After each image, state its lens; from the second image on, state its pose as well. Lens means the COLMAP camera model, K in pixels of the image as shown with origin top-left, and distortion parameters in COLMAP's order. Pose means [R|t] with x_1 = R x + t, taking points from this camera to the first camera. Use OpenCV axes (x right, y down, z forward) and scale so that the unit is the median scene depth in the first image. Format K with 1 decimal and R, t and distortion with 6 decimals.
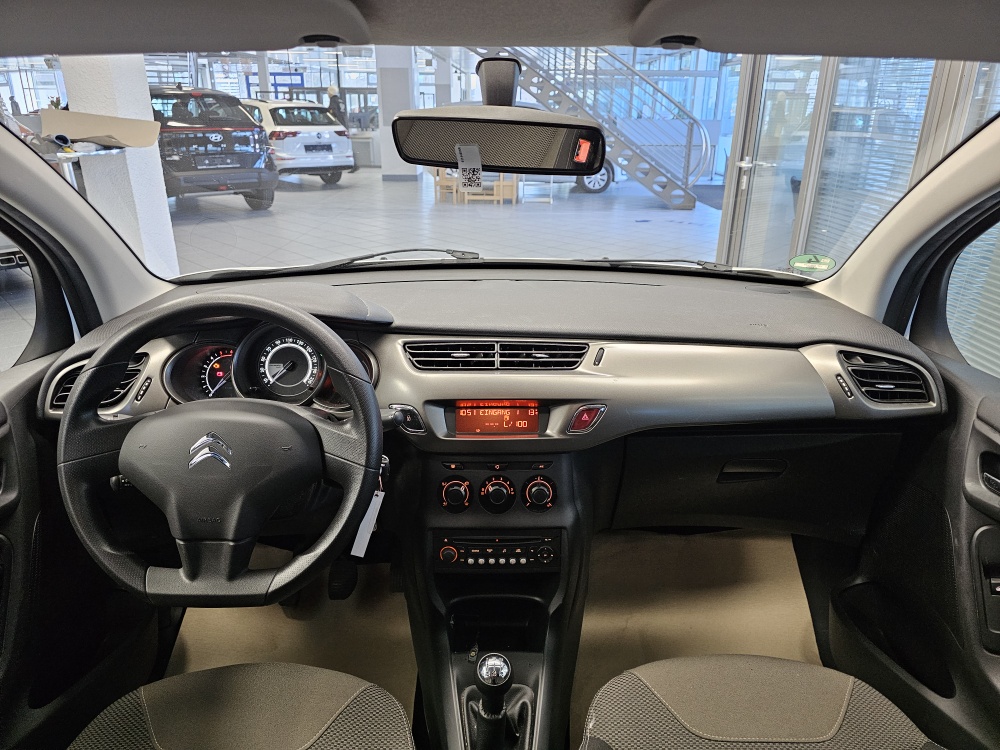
lens RADIAL K [[671.5, 0, 497.9], [0, 671.5, 368.7], [0, 0, 1]] dist [0.094688, -0.105719]
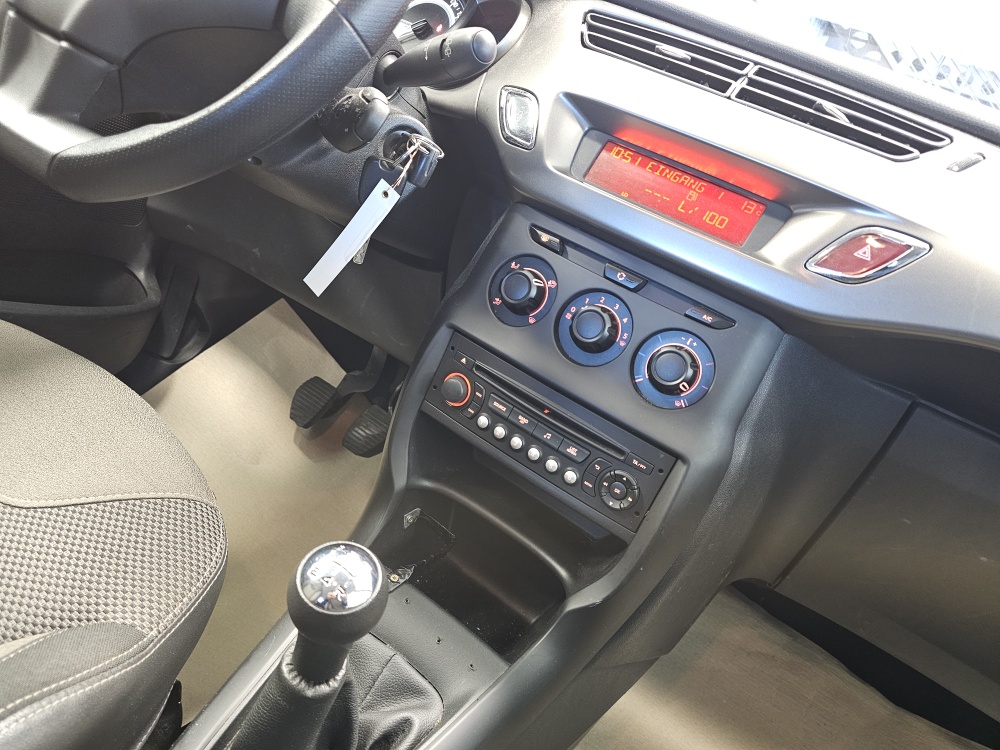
lens RADIAL K [[671.5, 0, 497.9], [0, 671.5, 368.7], [0, 0, 1]] dist [0.094688, -0.105719]
pose [[0.802181, 0.472215, -0.365401, 0.132767], [-0.492755, 0.869178, 0.041490, 0.222433], [0.337191, 0.146771, 0.929925, 0.527079]]
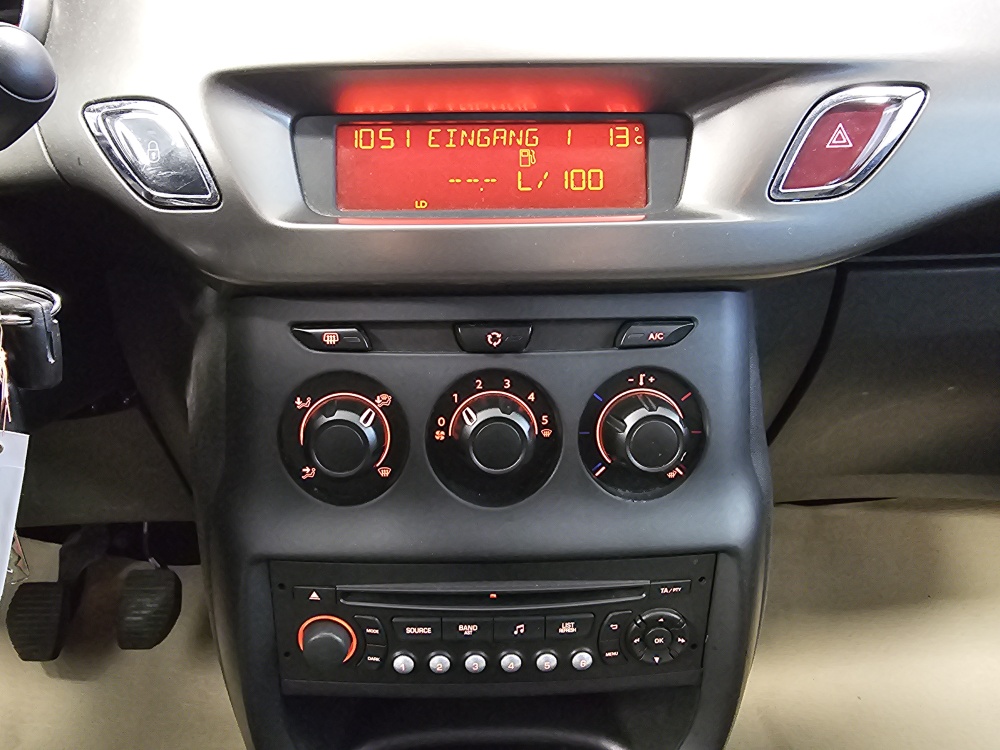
lens RADIAL K [[685.2, 0, 443.1], [0, 685.2, 370.9], [0, 0, 1]] dist [0.003260, 0.001408]
pose [[0.999937, -0.010688, -0.003300, -0.020329], [0.010957, 0.995280, 0.096419, 0.129794], [0.002254, -0.096450, 0.995335, 0.712128]]
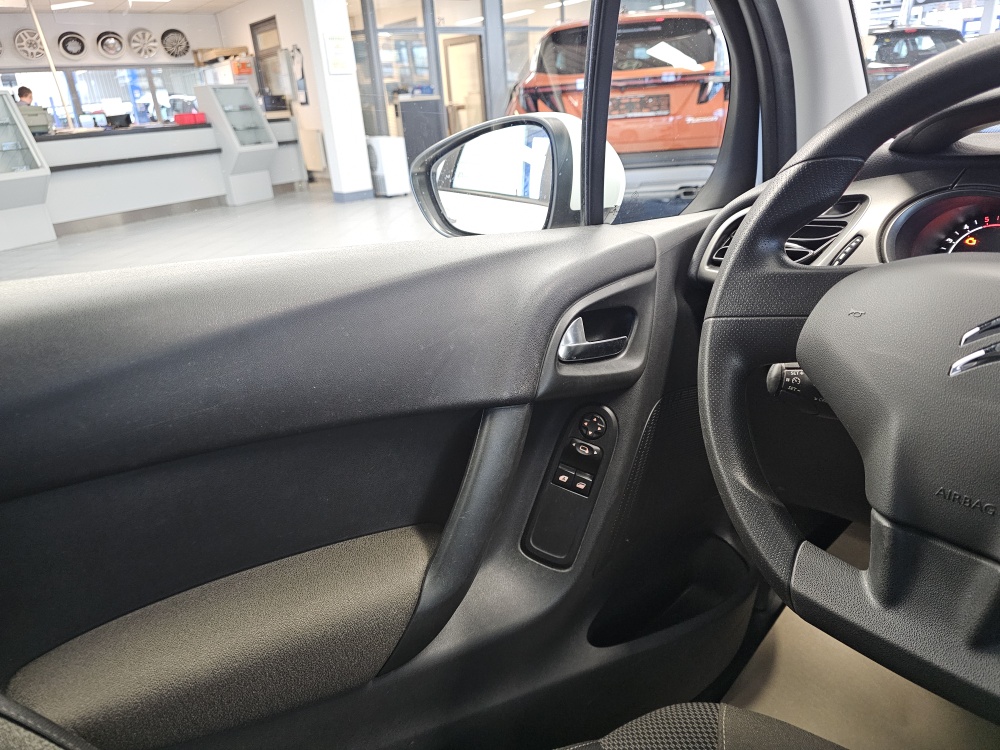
lens RADIAL K [[685.9, 0, 505.2], [0, 685.9, 369.7], [0, 0, 1]] dist [0.055149, -0.056349]
pose [[0.645453, 0.238395, -0.725643, -0.238100], [-0.202477, 0.969459, 0.138395, 0.104846], [0.736474, 0.057599, 0.674009, 0.362671]]
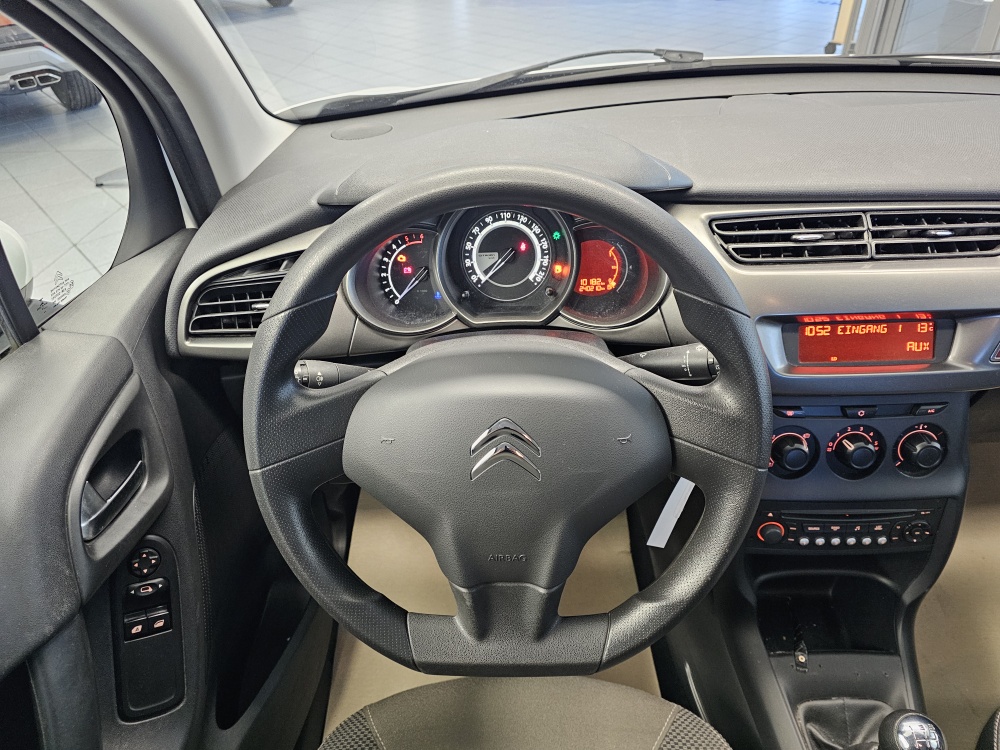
lens RADIAL K [[685.9, 0, 505.2], [0, 685.9, 369.7], [0, 0, 1]] dist [0.055149, -0.056349]
pose [[0.998343, -0.019868, -0.053997, -0.300017], [0.033301, 0.964845, 0.260699, -0.077794], [0.046919, -0.262066, 0.963909, 0.348081]]
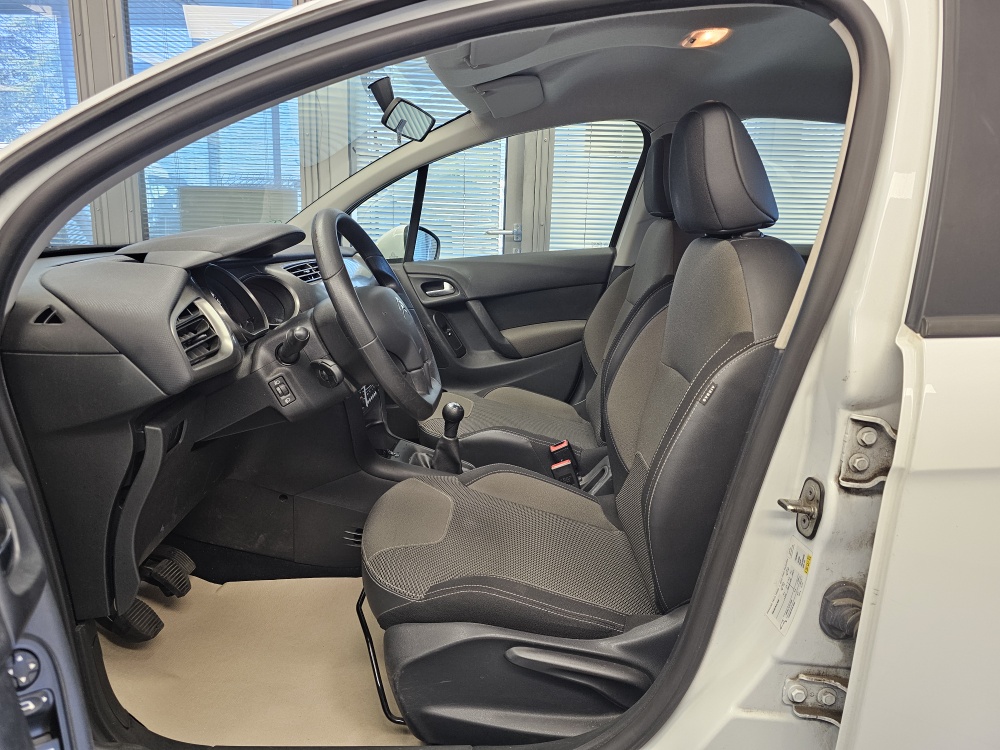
lens RADIAL K [[660.8, 0, 498.8], [0, 660.8, 366.4], [0, 0, 1]] dist [0.038172, -0.048558]
pose [[0.032473, -0.221064, 0.974719, -1.418991], [0.335277, 0.921134, 0.197741, 0.022096], [-0.941560, 0.320379, 0.104030, 0.545063]]
